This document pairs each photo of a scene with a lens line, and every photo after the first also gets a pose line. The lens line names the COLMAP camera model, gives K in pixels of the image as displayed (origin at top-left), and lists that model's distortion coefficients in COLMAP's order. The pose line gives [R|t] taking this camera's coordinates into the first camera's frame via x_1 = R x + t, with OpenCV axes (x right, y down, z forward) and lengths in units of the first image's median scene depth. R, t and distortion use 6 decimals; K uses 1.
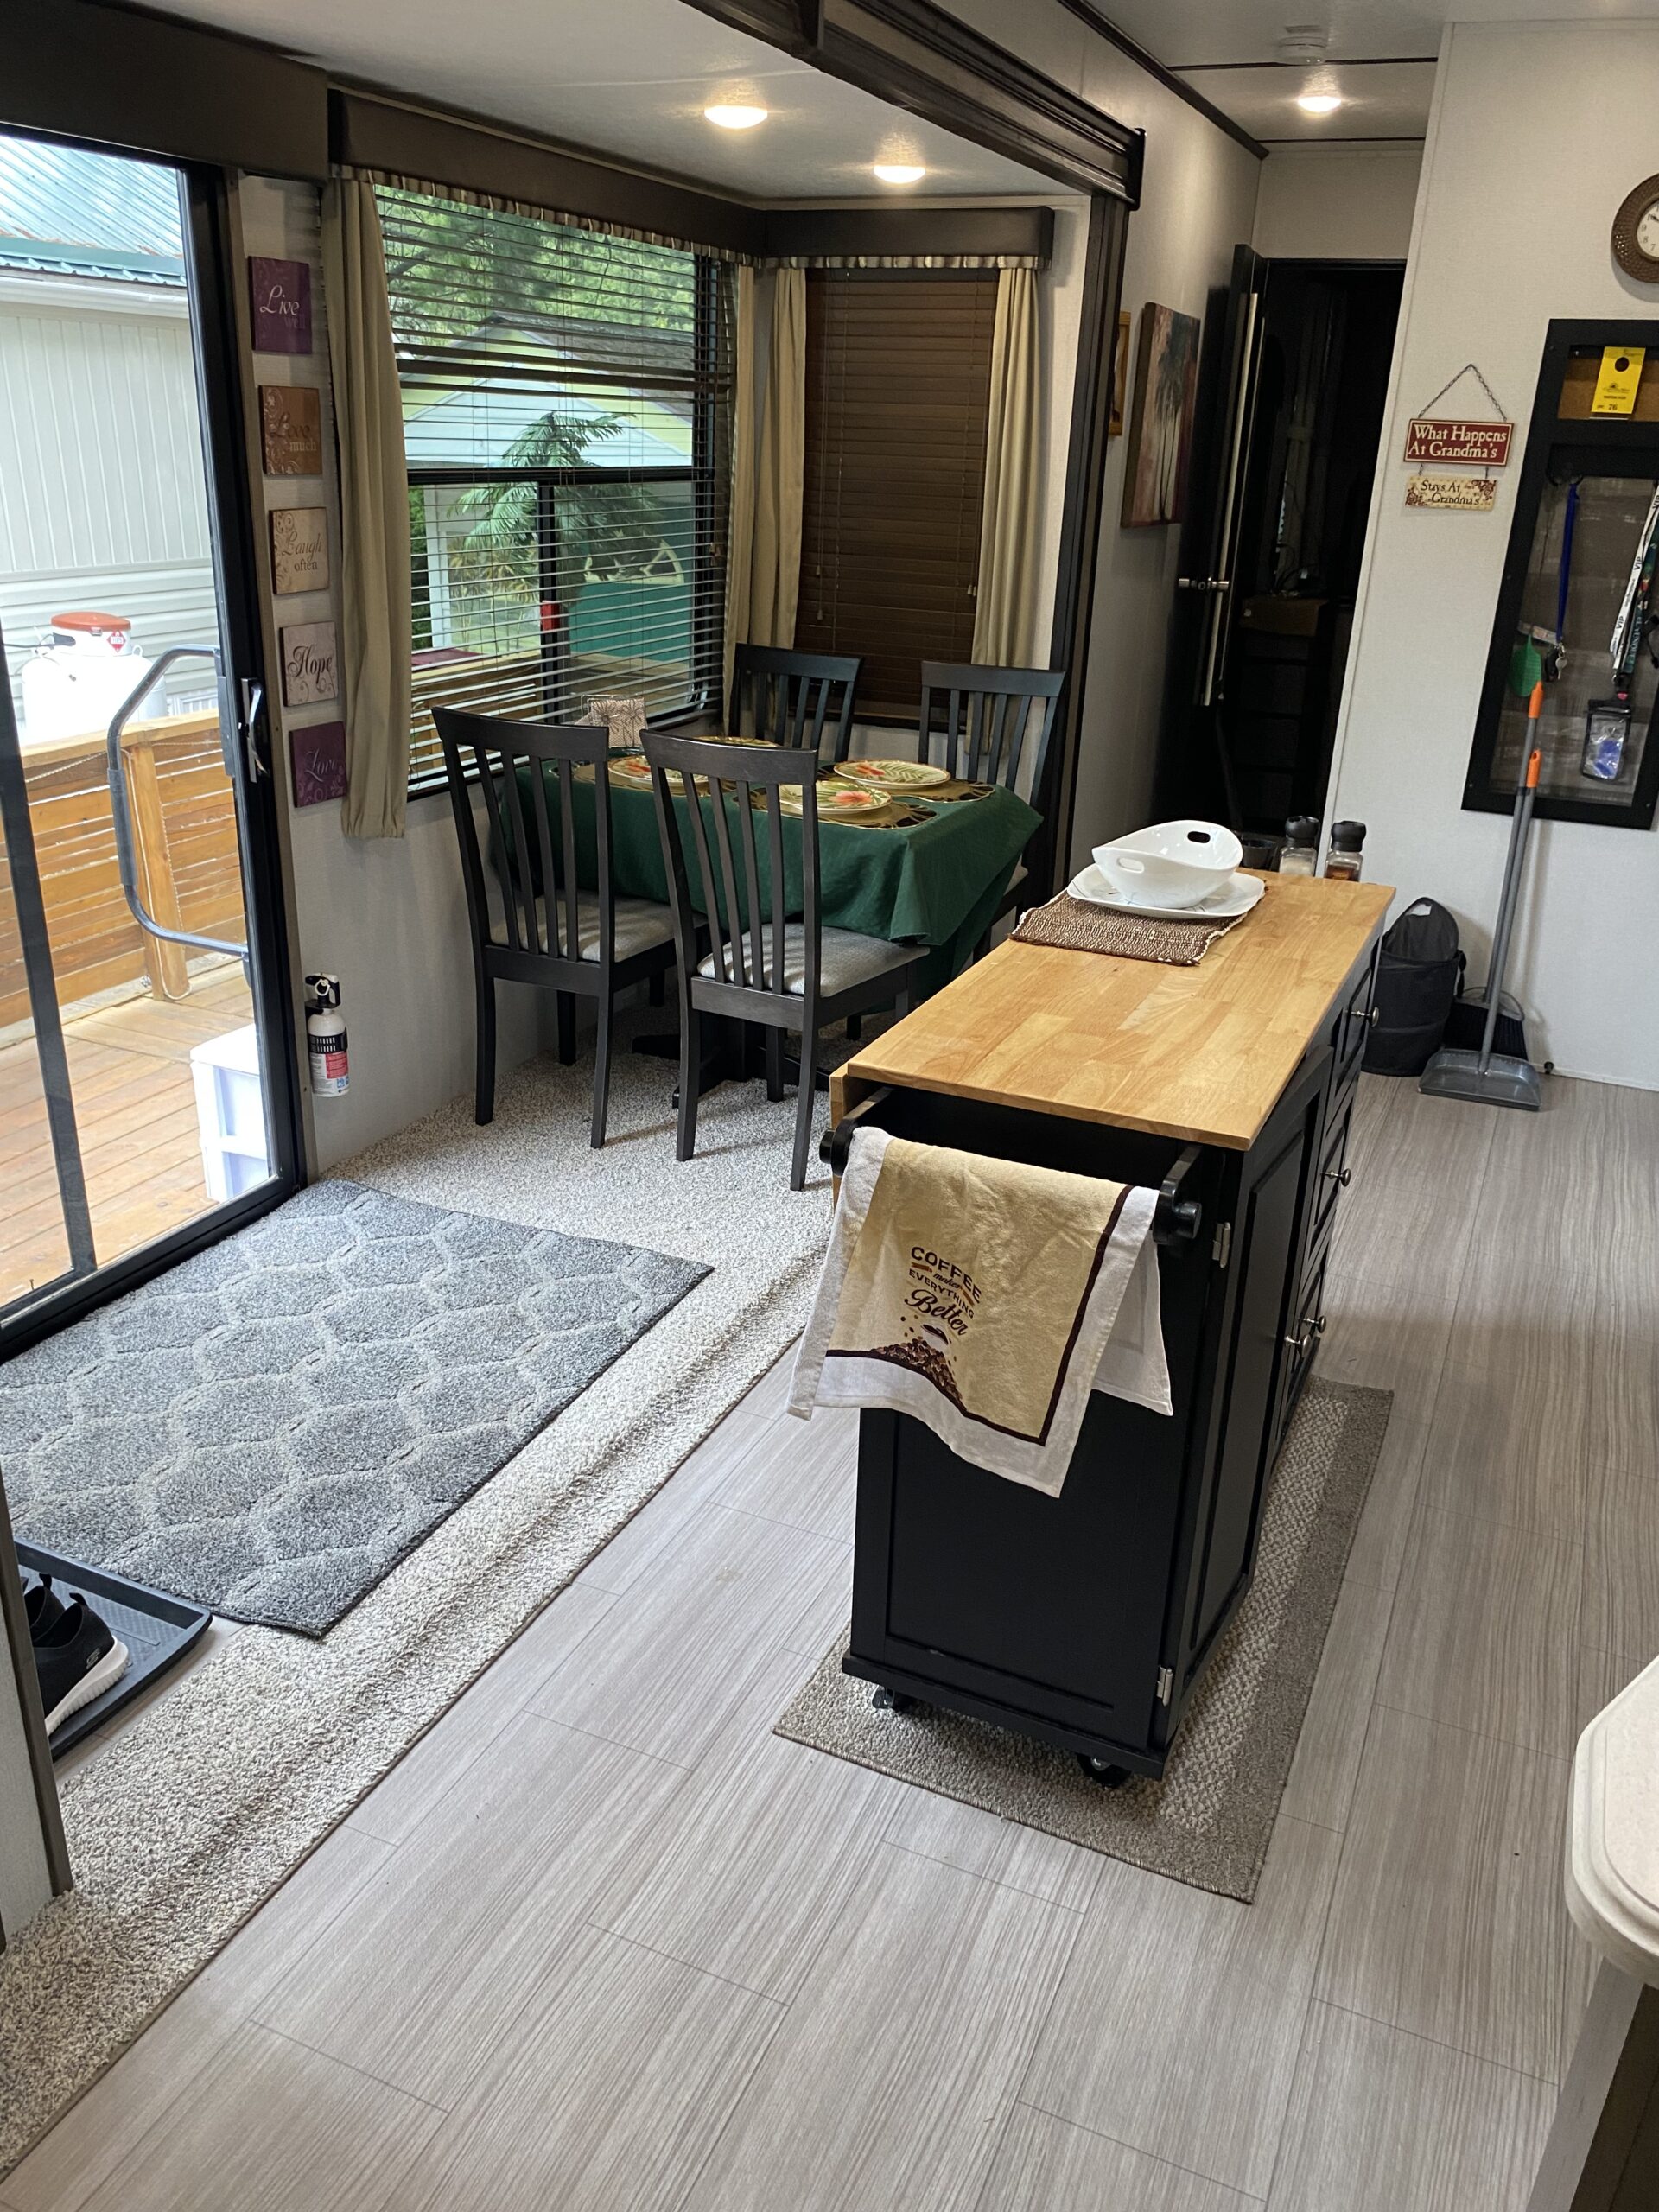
lens RADIAL K [[1689.6, 0, 833.3], [0, 1689.6, 1107.0], [0, 0, 1]] dist [-0.001764, -0.003145]
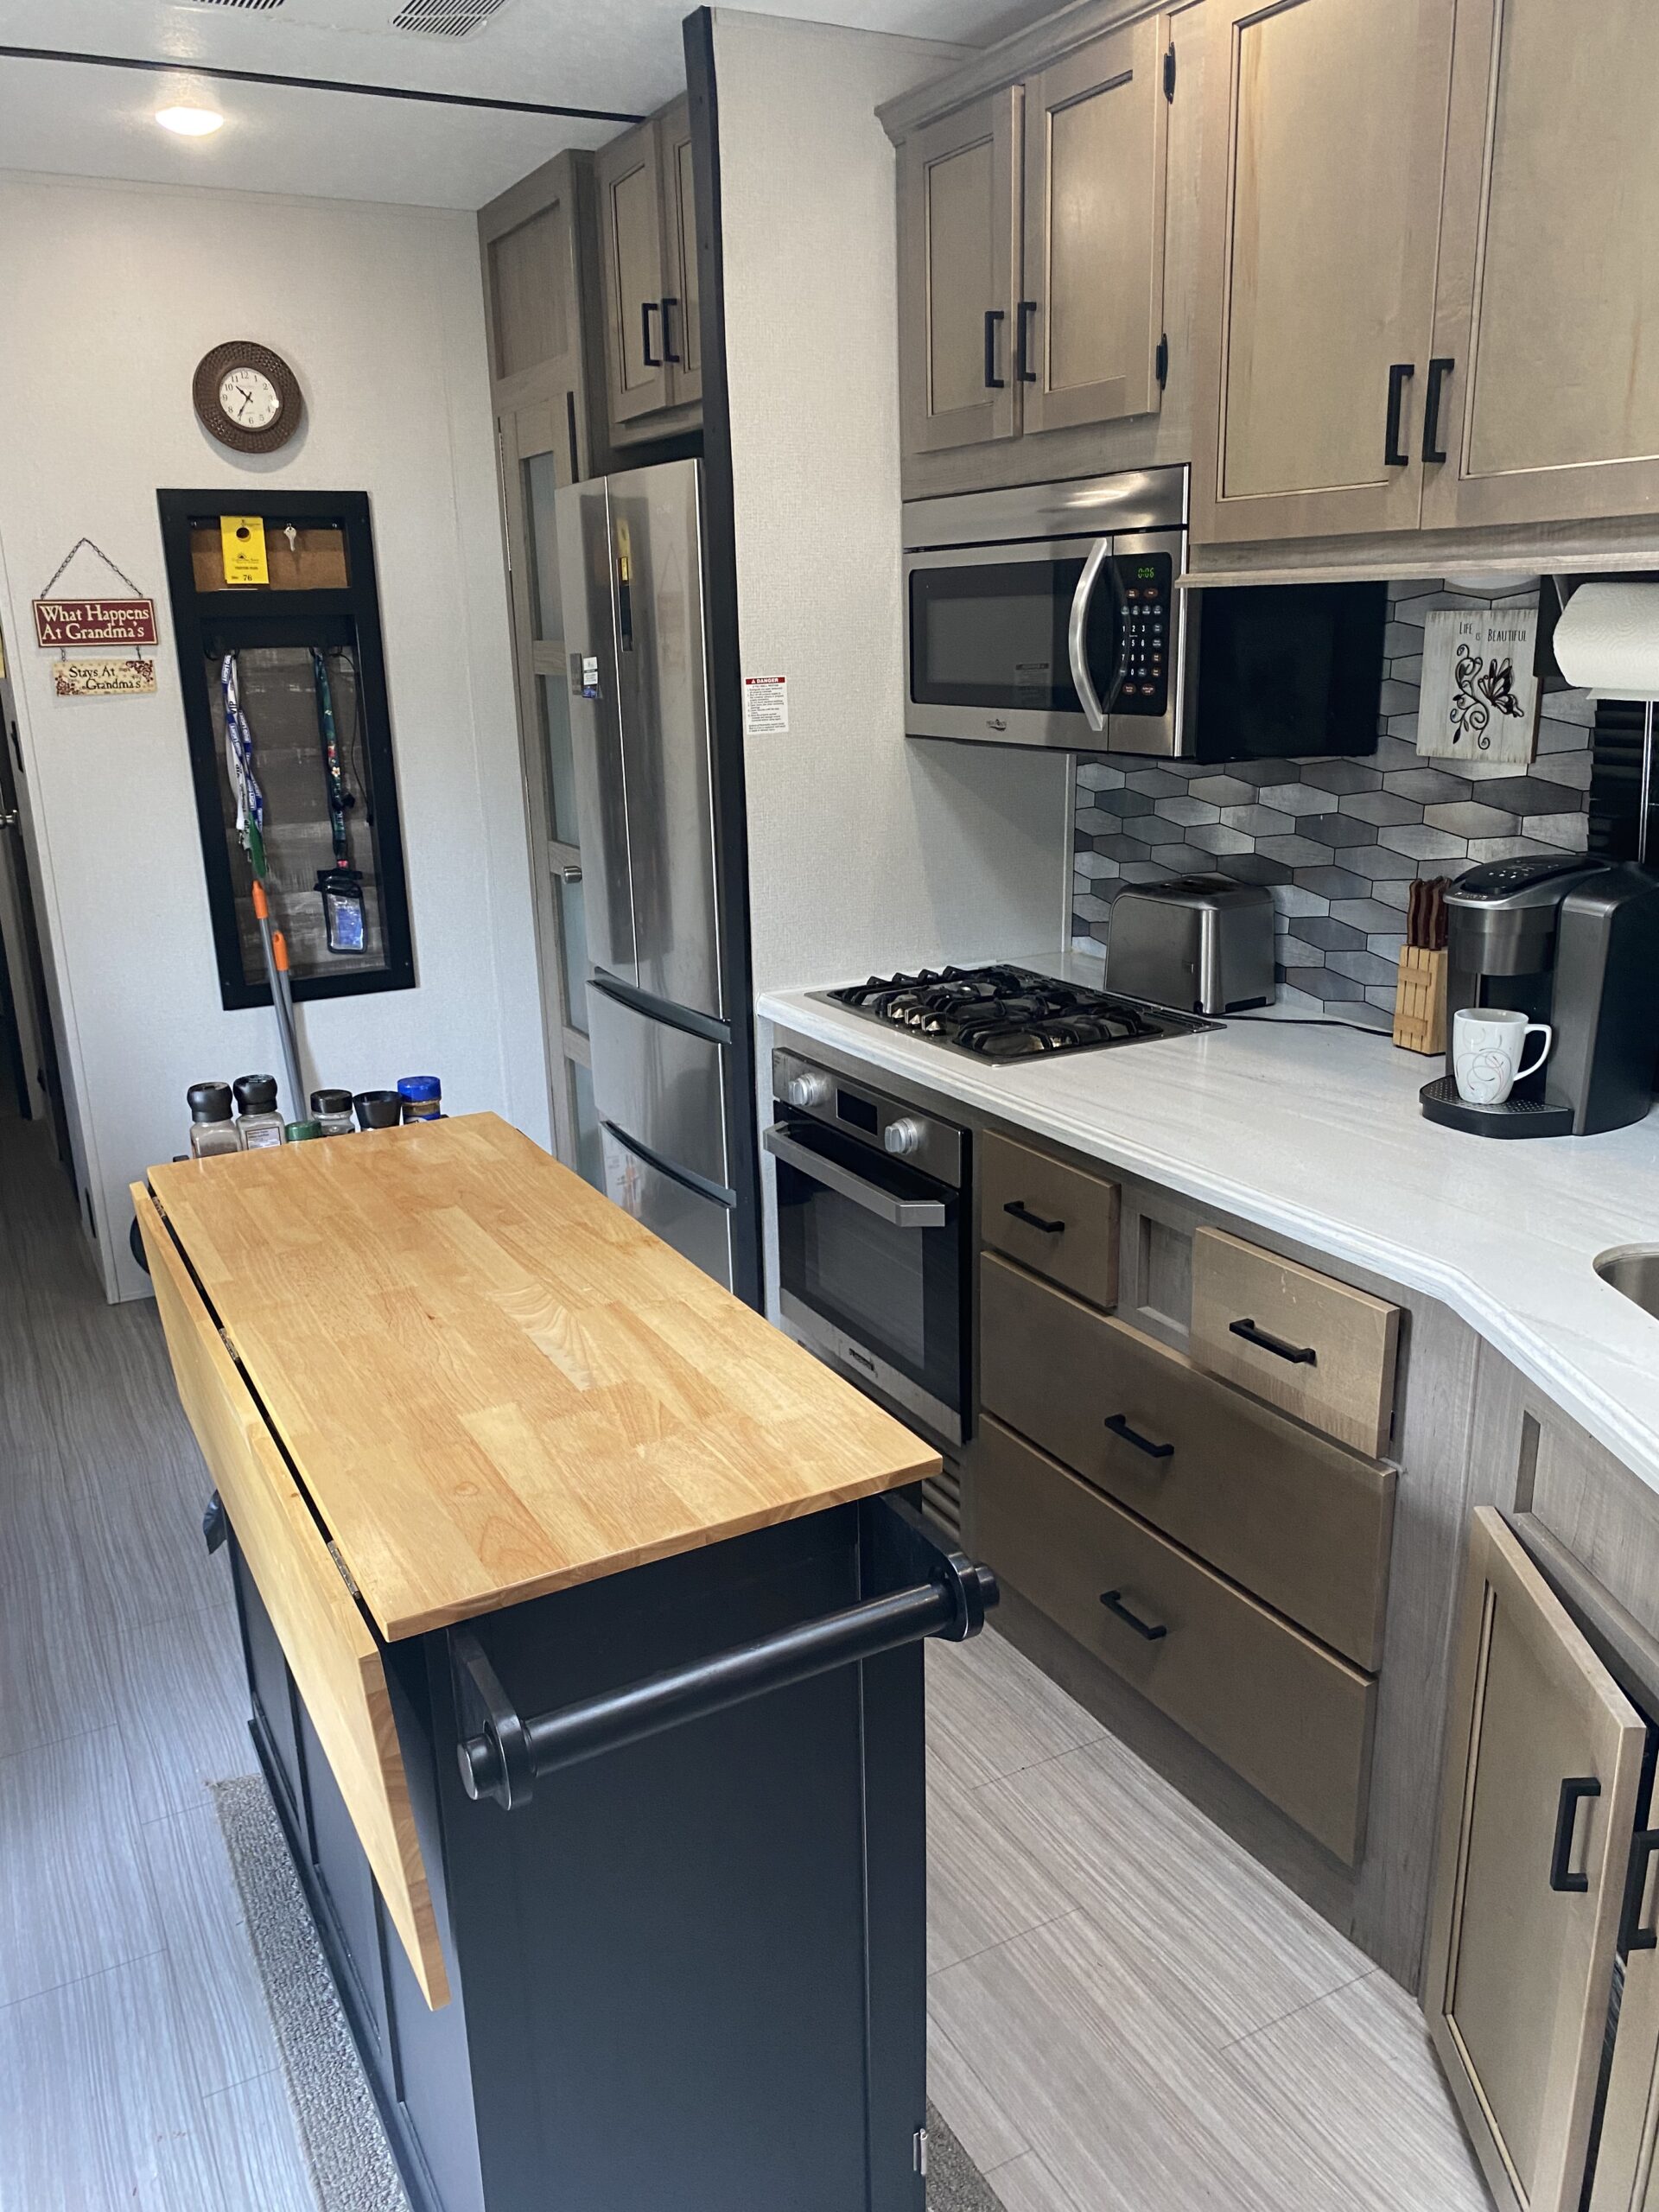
lens RADIAL K [[1689.6, 0, 828.9], [0, 1689.6, 1101.0], [0, 0, 1]] dist [-0.001764, -0.003145]
pose [[0.605721, -0.269416, 0.748677, -0.131107], [0.342210, 0.937670, 0.060560, -0.080392], [-0.718327, 0.219522, 0.660164, 0.193936]]
